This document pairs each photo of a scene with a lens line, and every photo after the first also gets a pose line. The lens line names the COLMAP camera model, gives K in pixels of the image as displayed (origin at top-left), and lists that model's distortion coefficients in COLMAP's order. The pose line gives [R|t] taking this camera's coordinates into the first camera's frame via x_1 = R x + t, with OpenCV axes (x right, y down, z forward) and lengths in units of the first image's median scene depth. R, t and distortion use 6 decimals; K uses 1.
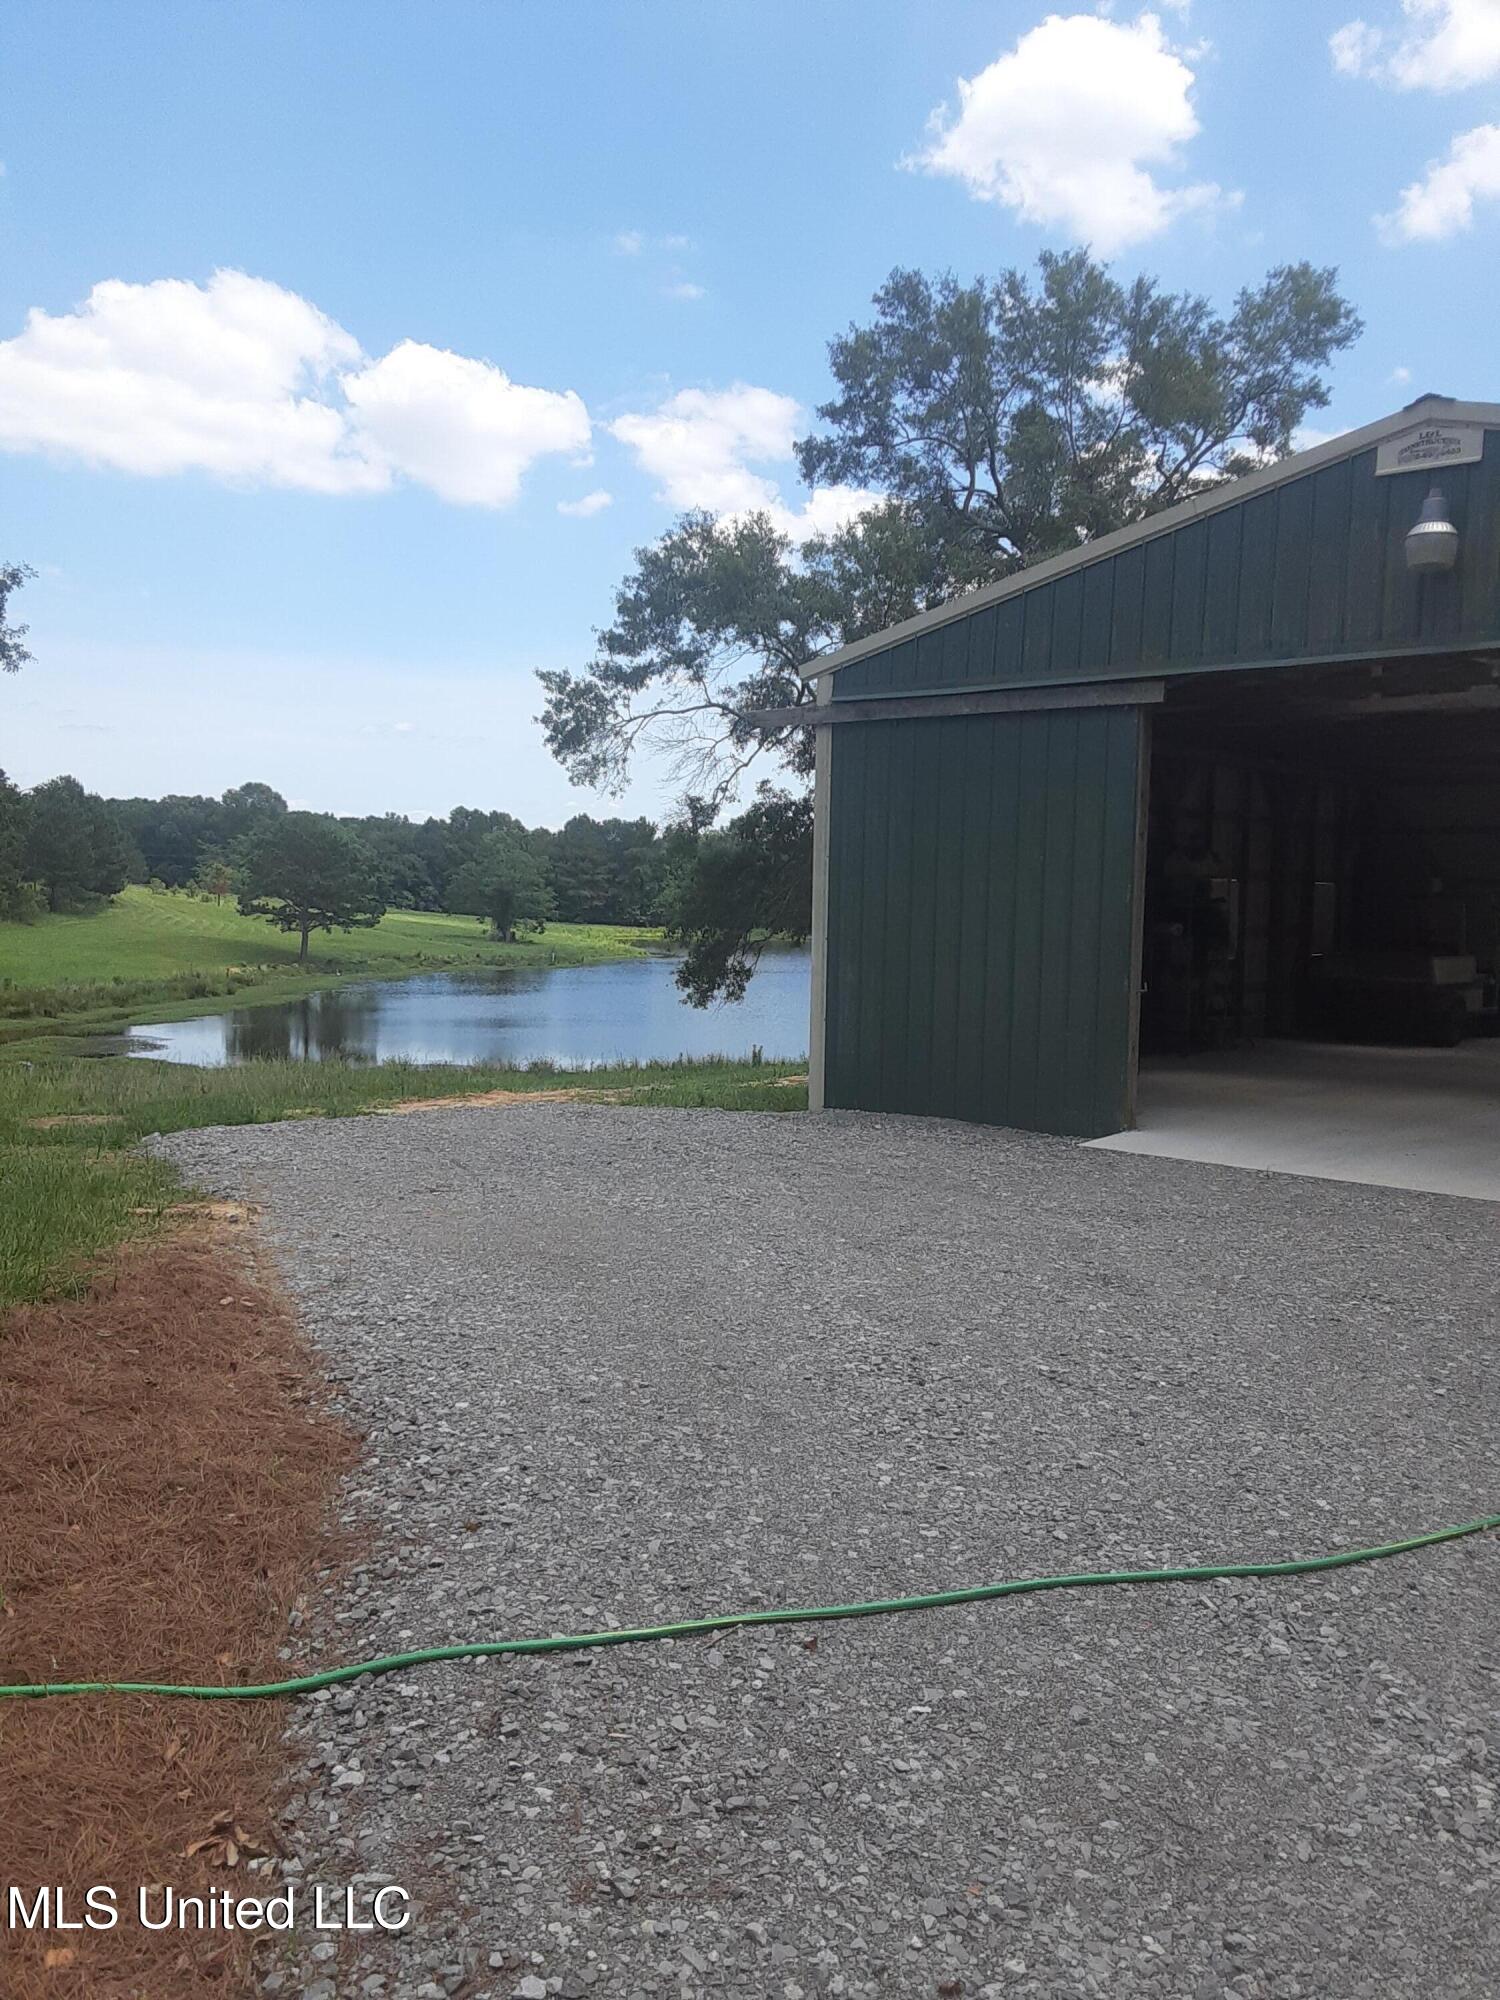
lens RADIAL K [[1573.1, 0, 694.6], [0, 1573.1, 1007.5], [0, 0, 1]] dist [0.119986, -0.114089]
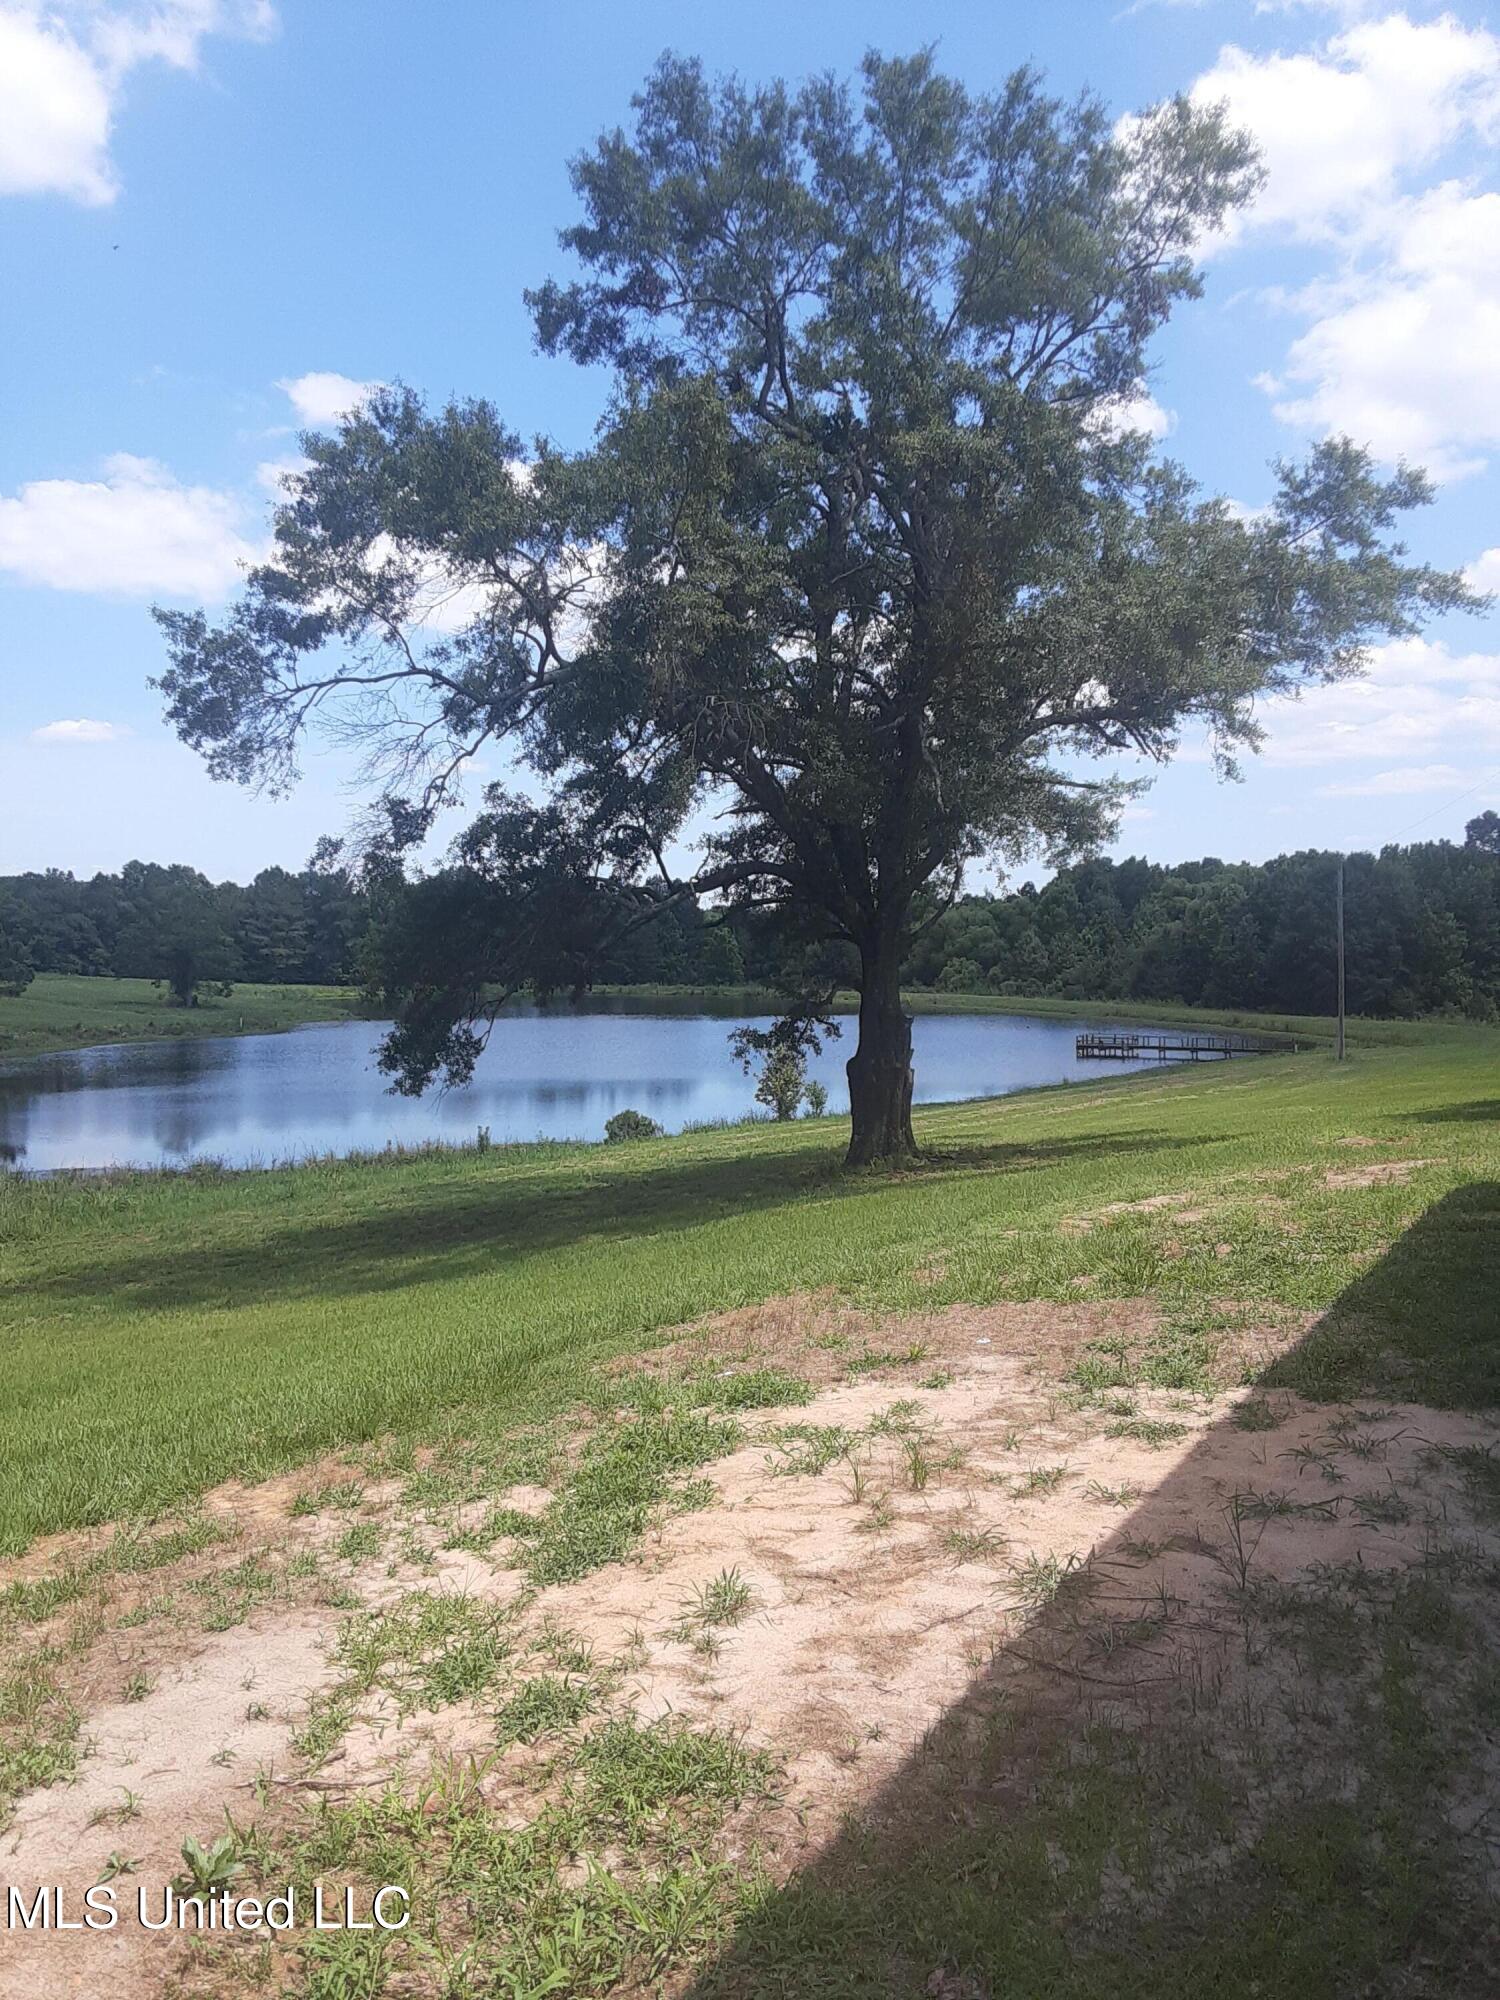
lens RADIAL K [[1565.6, 0, 697.5], [0, 1565.6, 994.5], [0, 0, 1]] dist [0.060168, -0.109226]
pose [[0.982032, -0.029799, 0.186345, -0.001194], [0.037598, 0.998553, -0.038458, -0.013048], [-0.184929, 0.044773, 0.981731, 0.244541]]
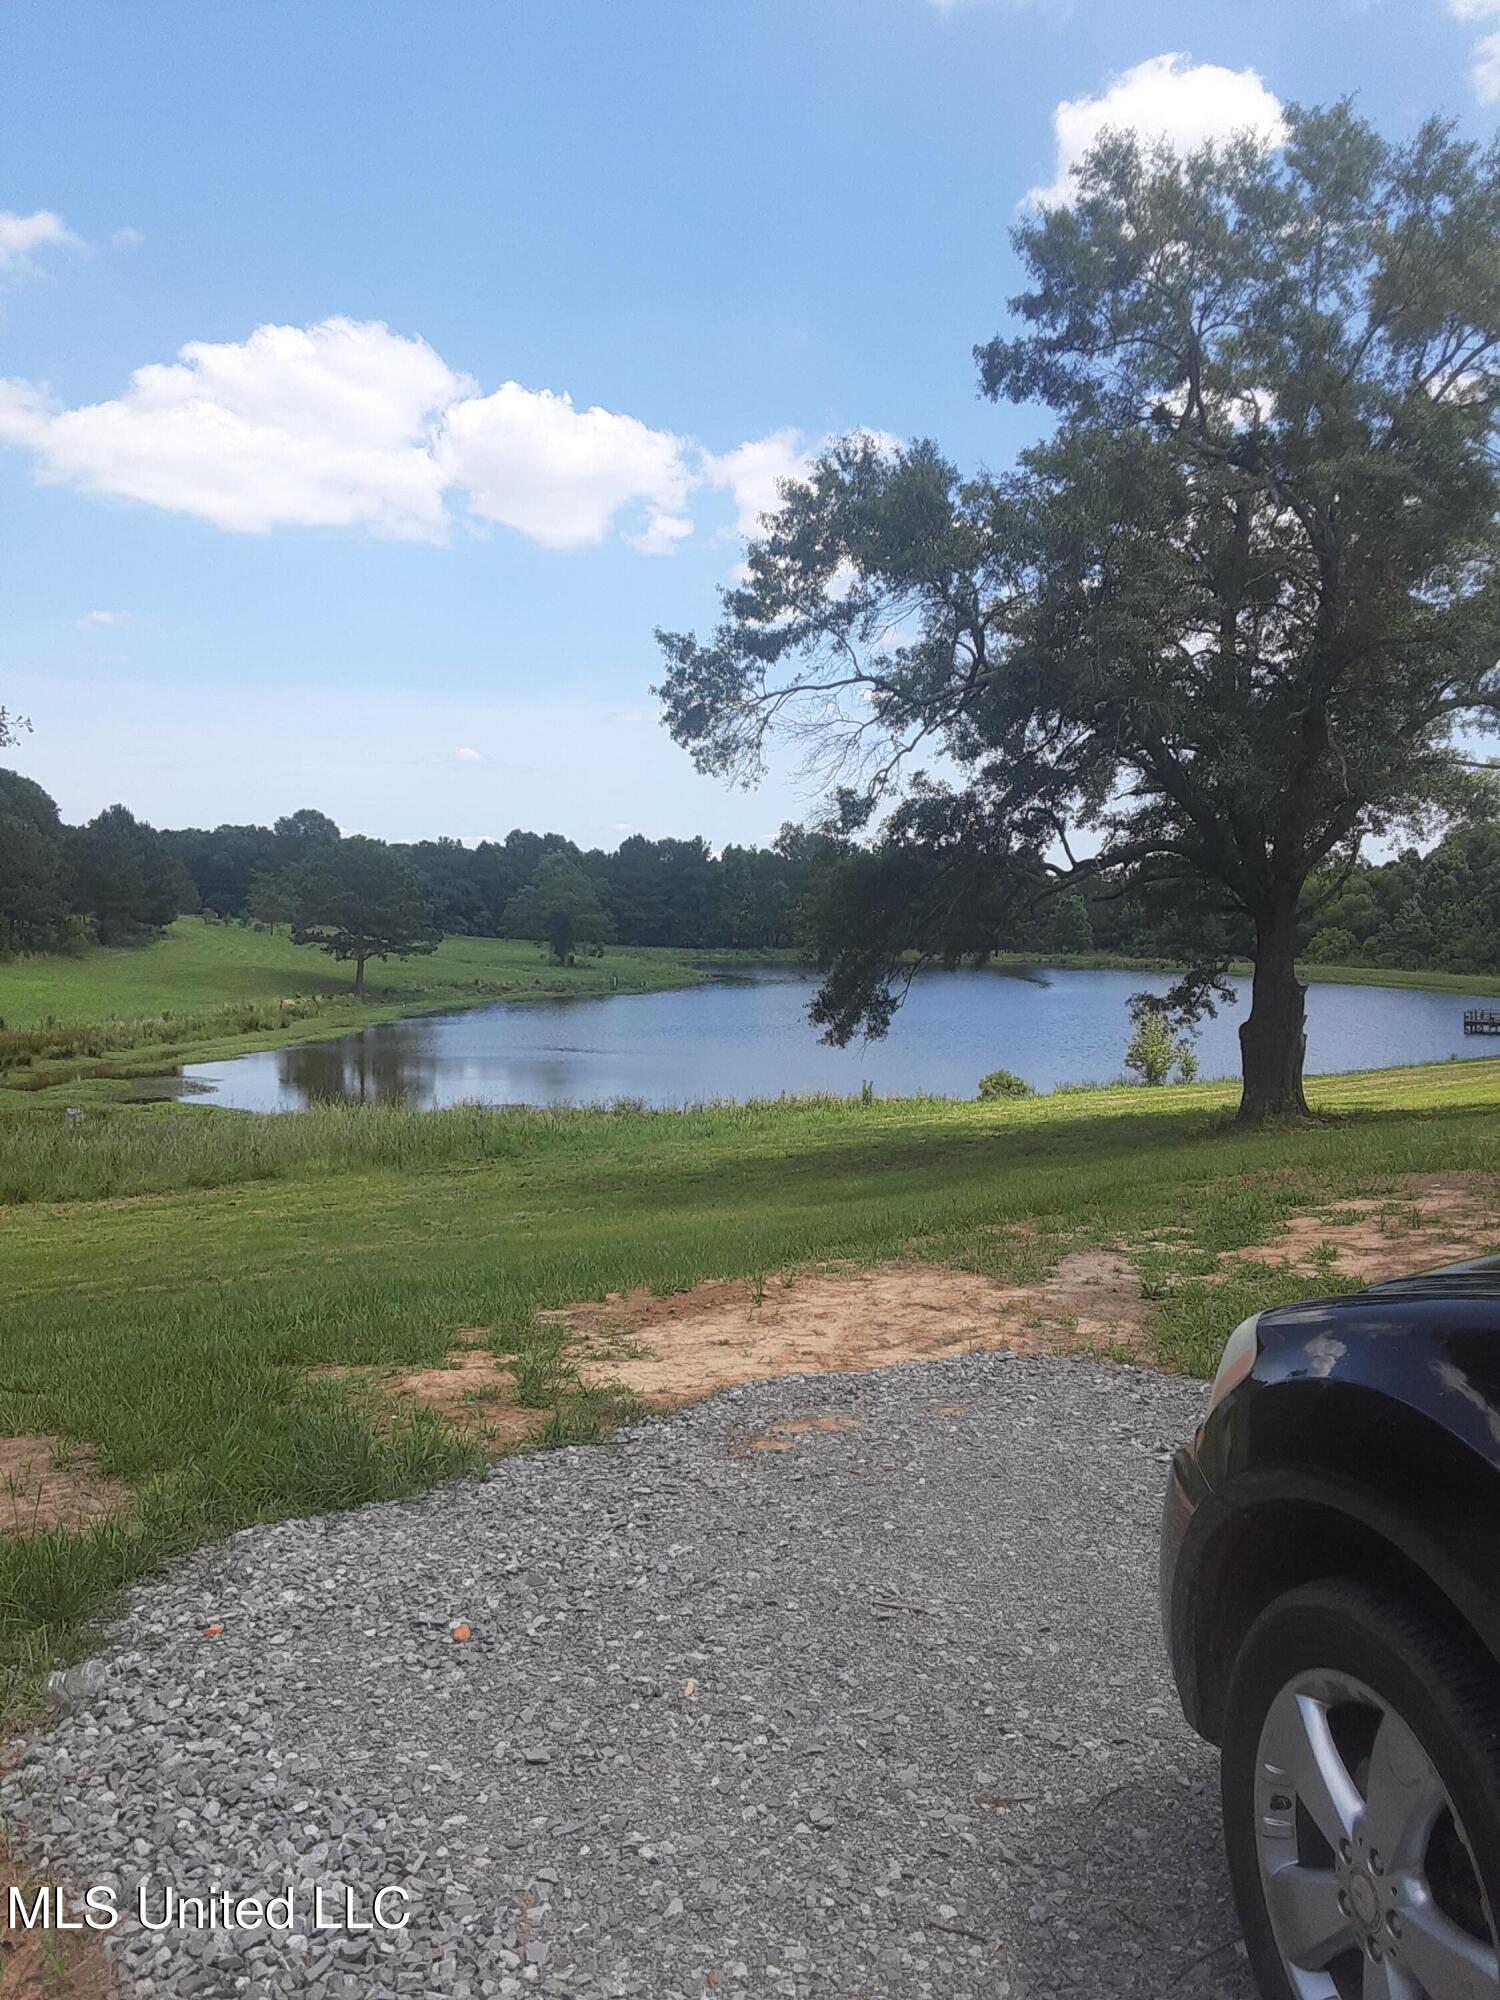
lens RADIAL K [[1565.6, 0, 697.5], [0, 1565.6, 994.5], [0, 0, 1]] dist [0.060168, -0.109226]
pose [[0.999519, -0.014968, -0.027155, -0.045718], [0.014378, 0.999659, -0.021809, -0.009715], [0.027472, 0.021408, 0.999393, 0.158537]]
